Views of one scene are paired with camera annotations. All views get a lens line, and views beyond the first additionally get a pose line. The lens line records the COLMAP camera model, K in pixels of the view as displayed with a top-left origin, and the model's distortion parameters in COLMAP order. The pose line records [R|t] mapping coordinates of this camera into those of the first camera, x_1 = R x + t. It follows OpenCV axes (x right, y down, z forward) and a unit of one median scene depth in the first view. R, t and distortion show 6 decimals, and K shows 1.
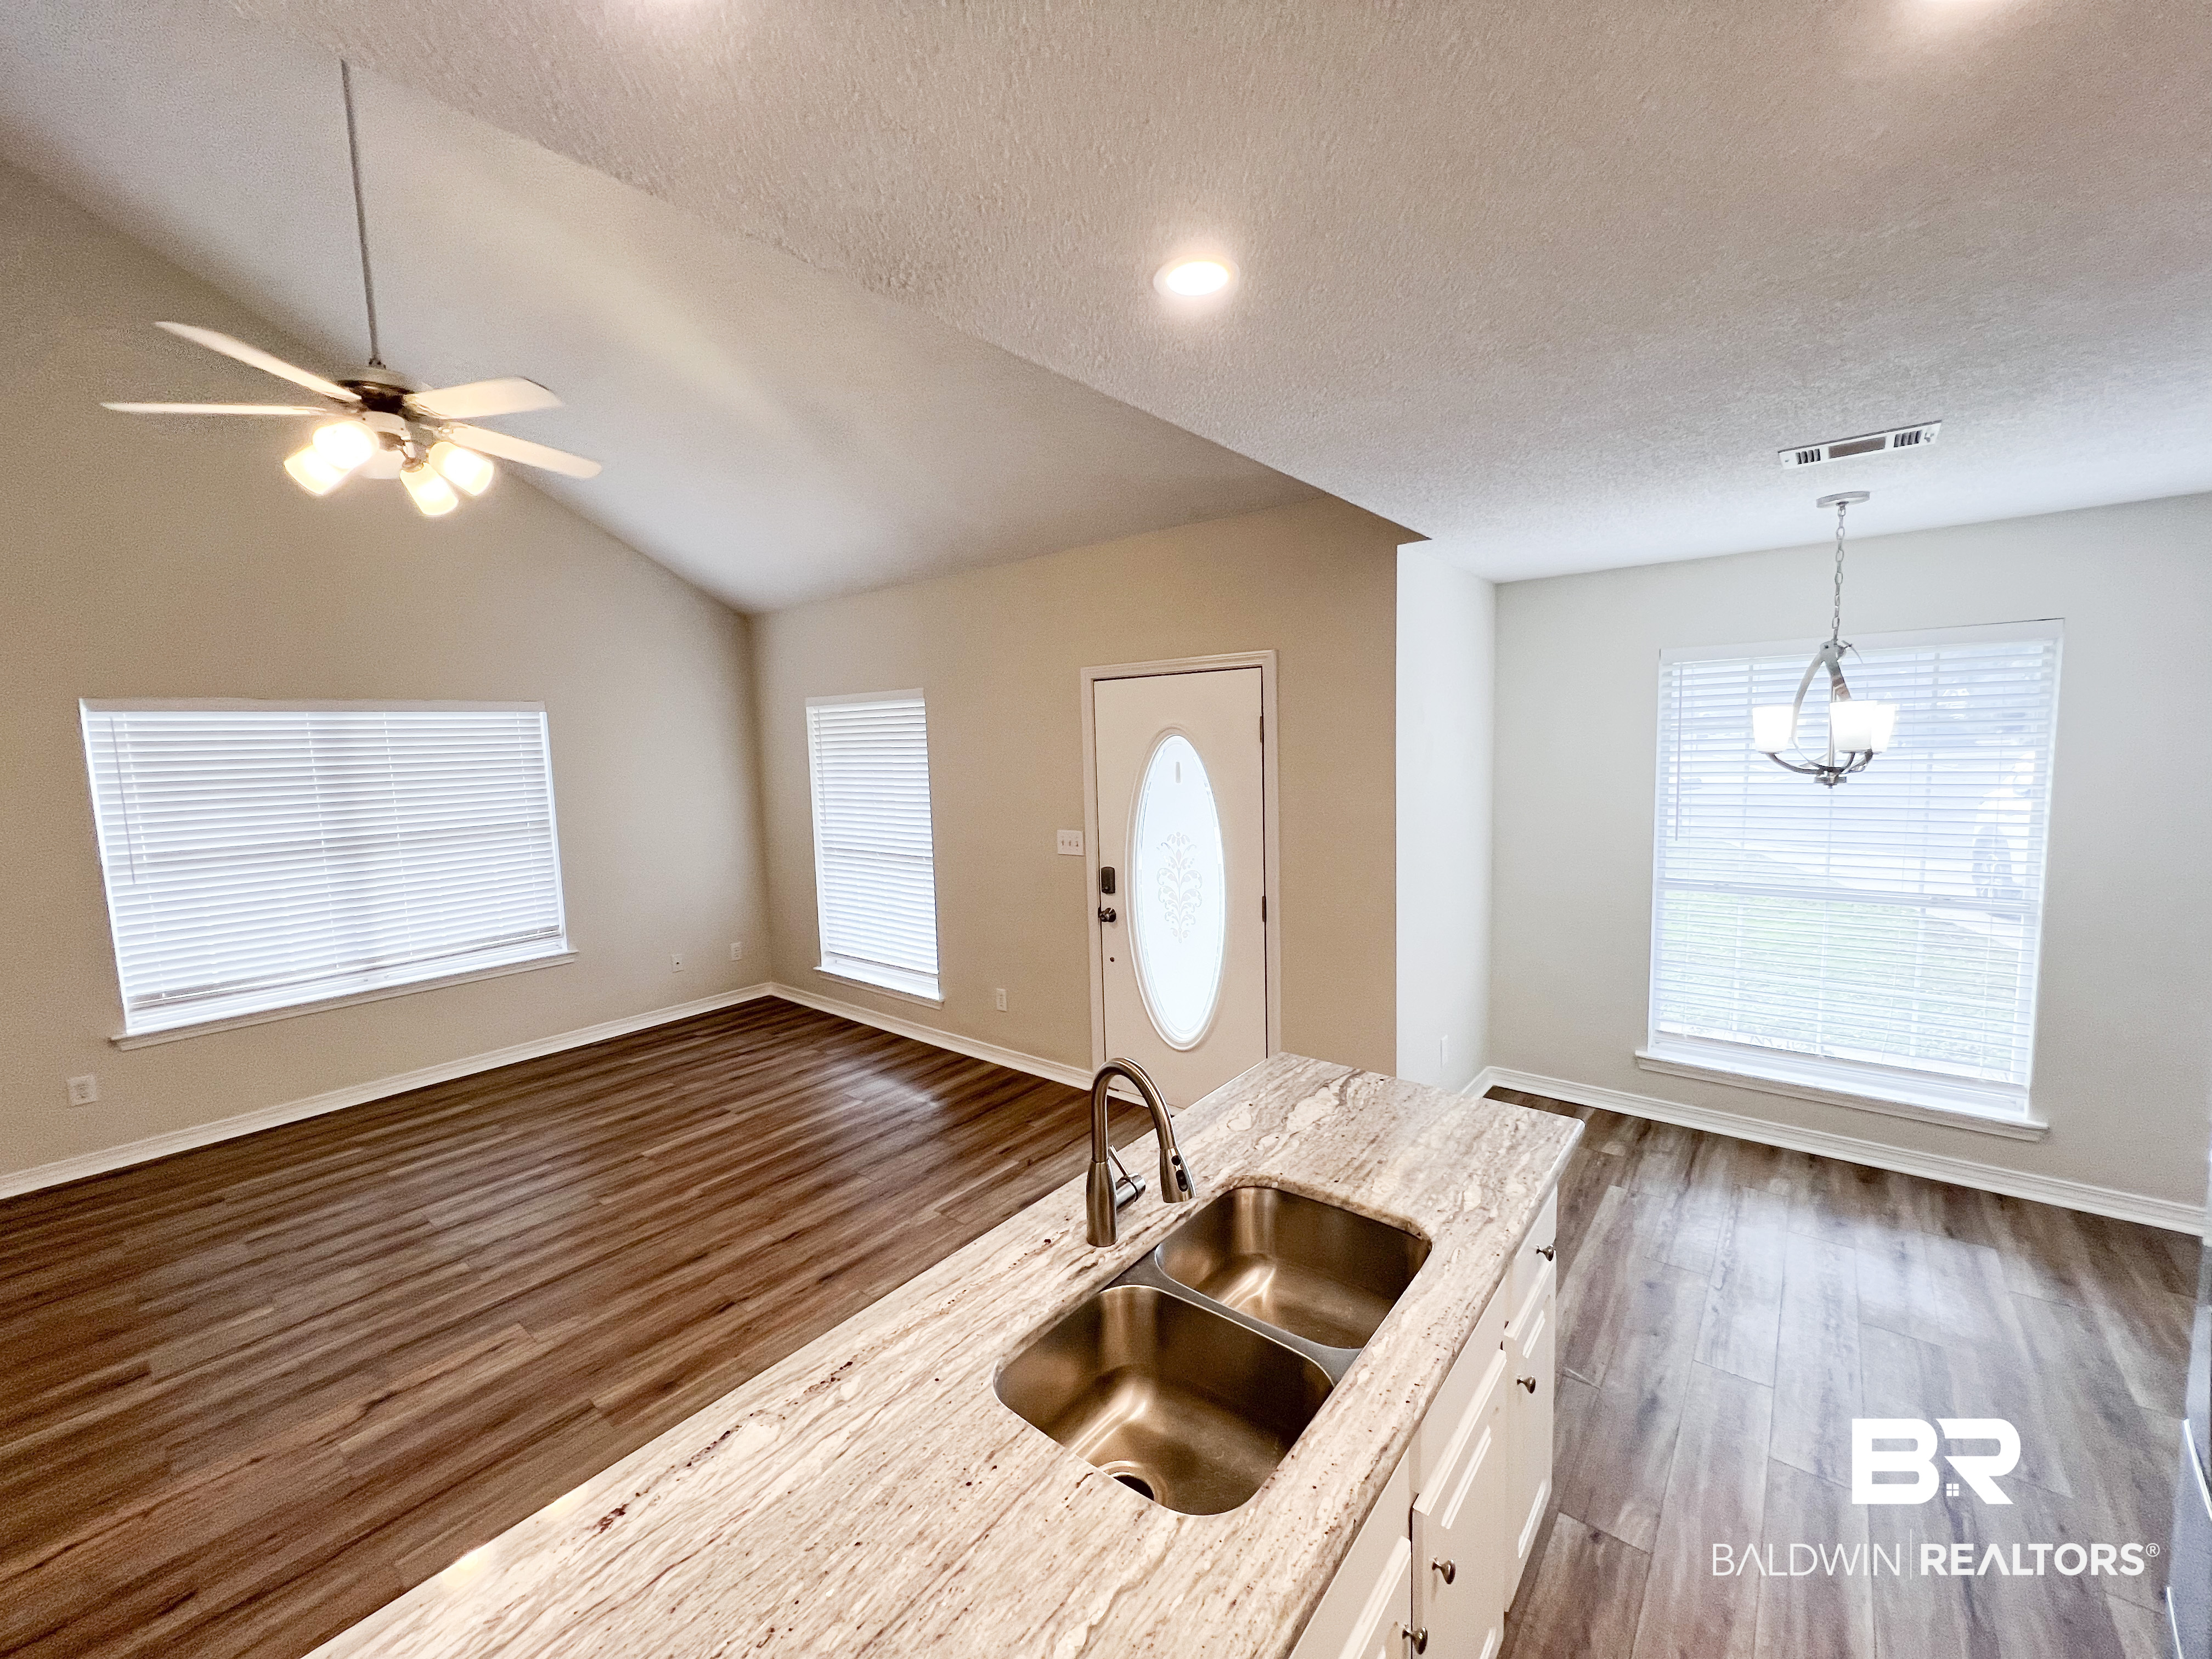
lens RADIAL K [[889.2, 0, 1105.5], [0, 889.2, 826.5], [0, 0, 1]] dist [-0.003036, -0.000028]
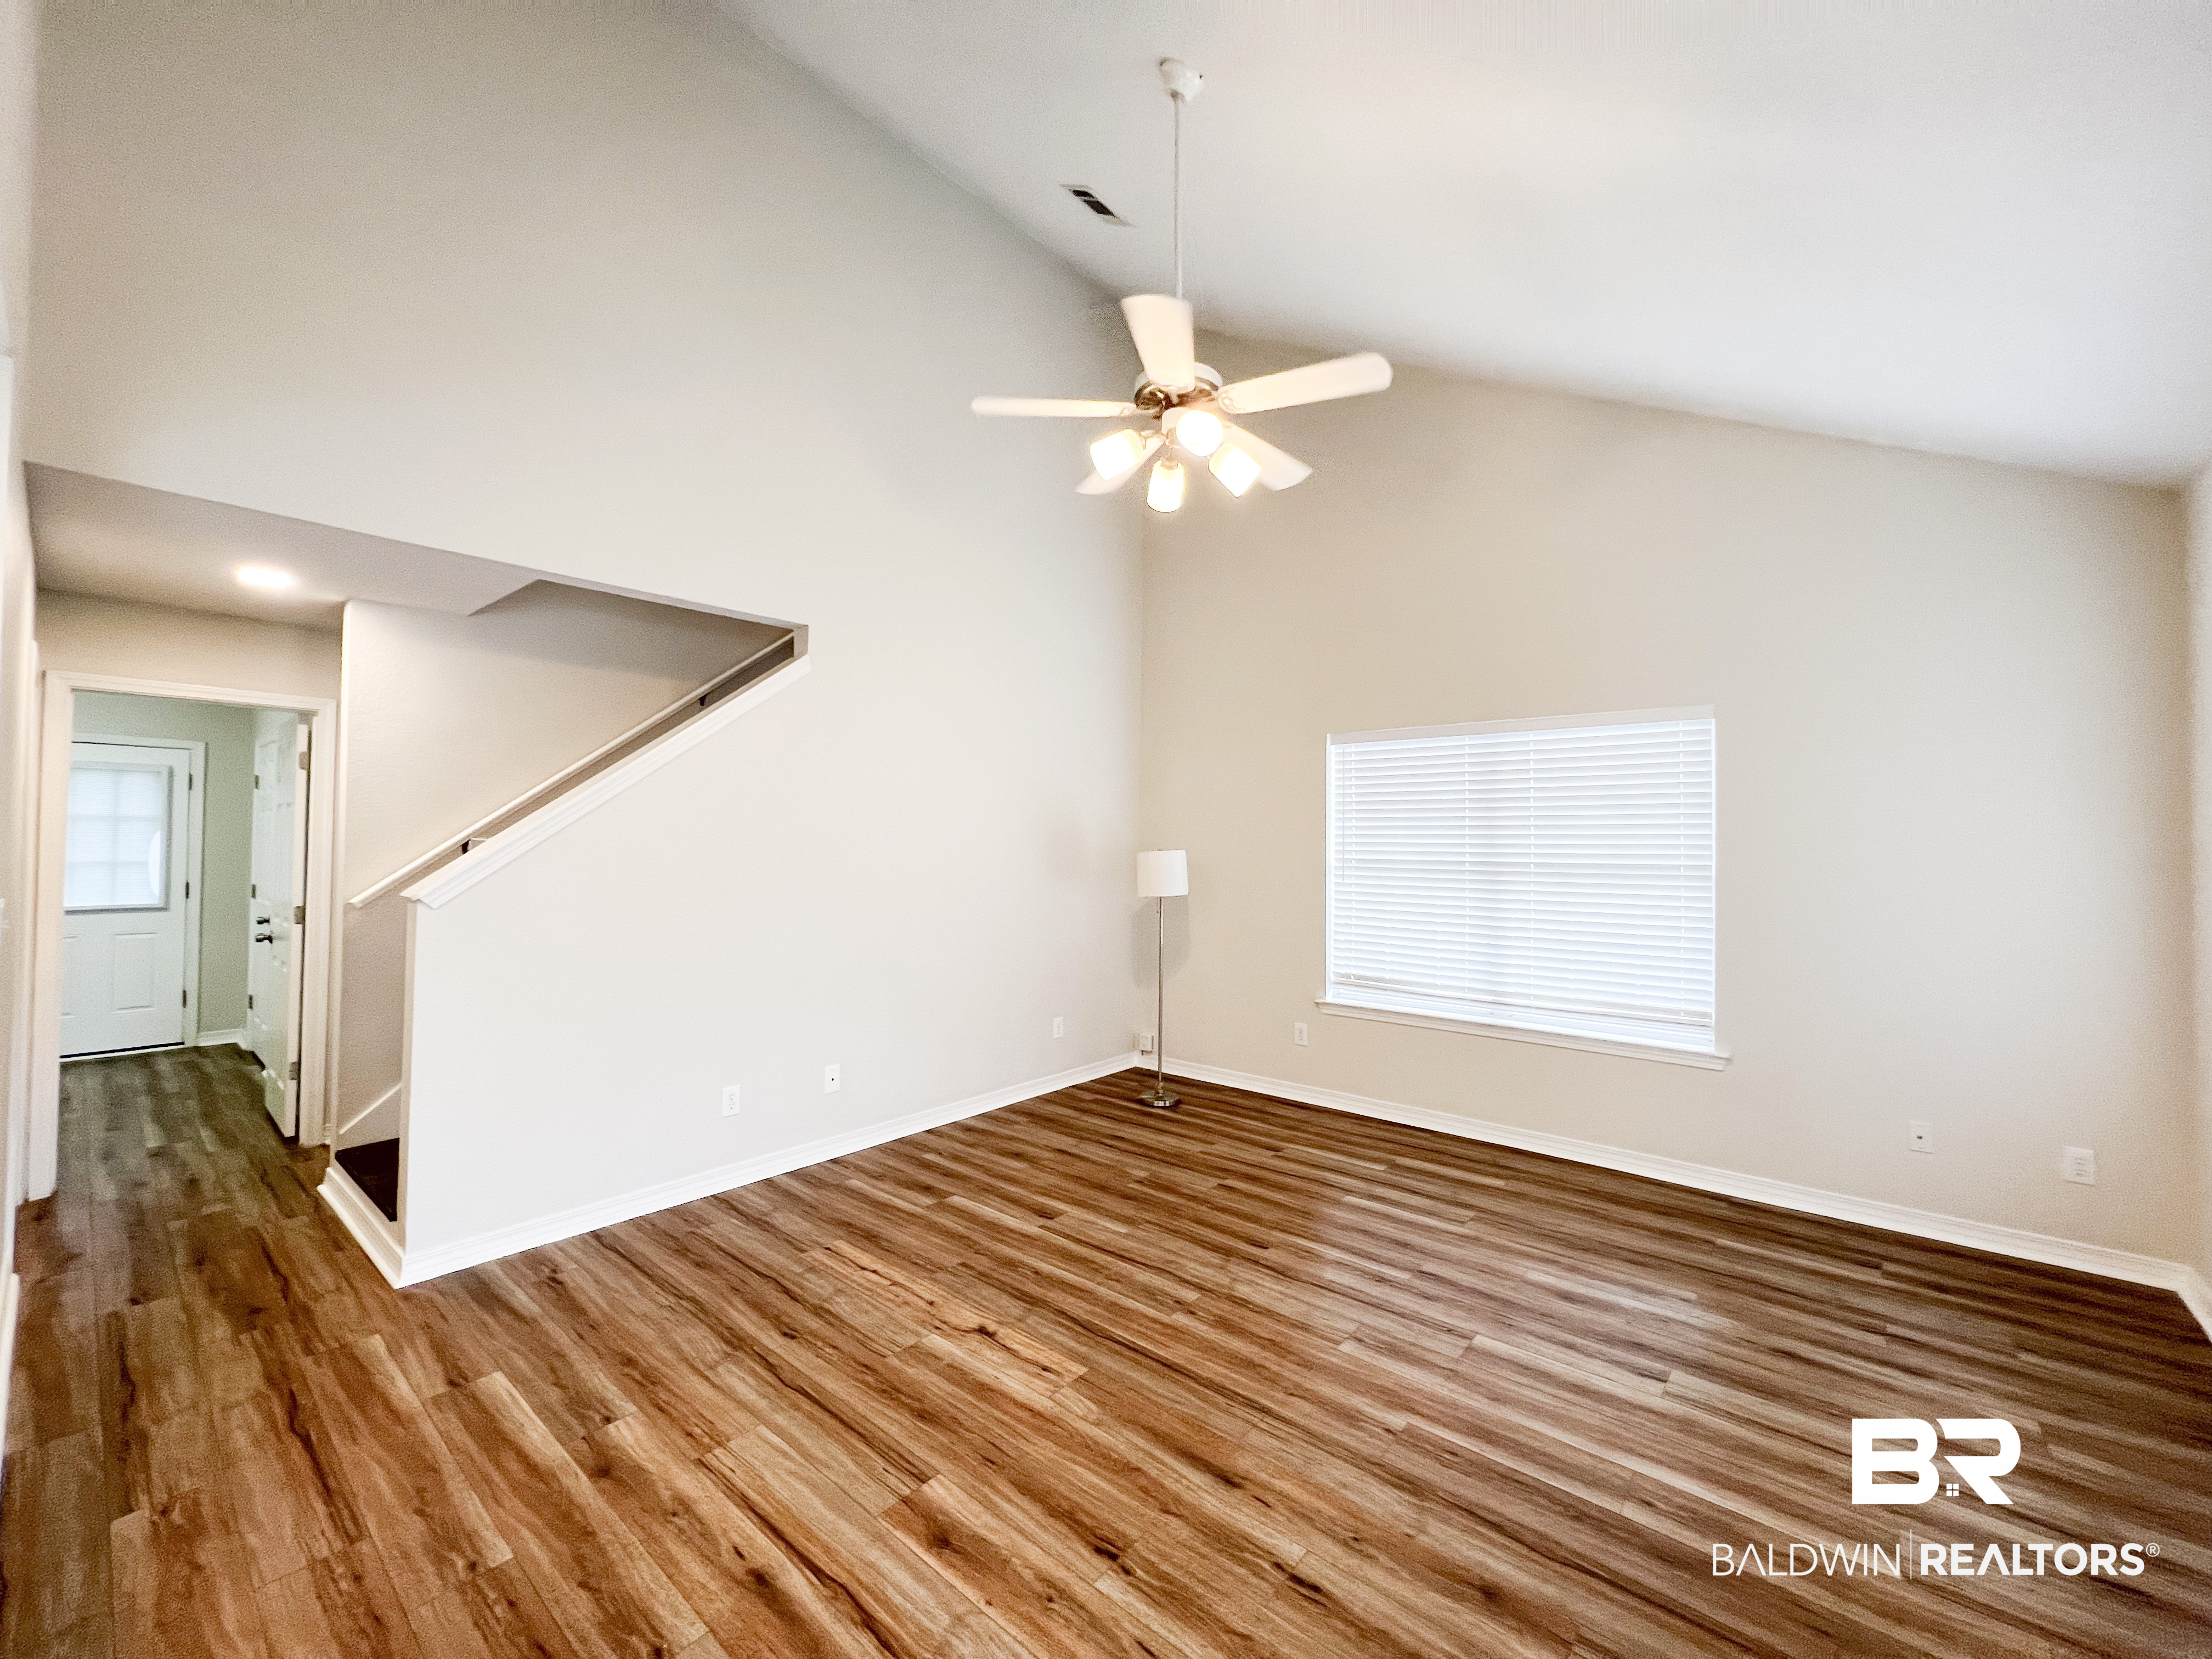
lens RADIAL K [[889.2, 0, 1106.2], [0, 889.2, 821.5], [0, 0, 1]] dist [-0.003036, -0.000028]
pose [[-0.025100, 0.008508, -0.999649, 0.150951], [-0.111273, 0.993726, 0.011251, 0.004395], [0.993473, 0.111516, -0.023996, 0.679825]]
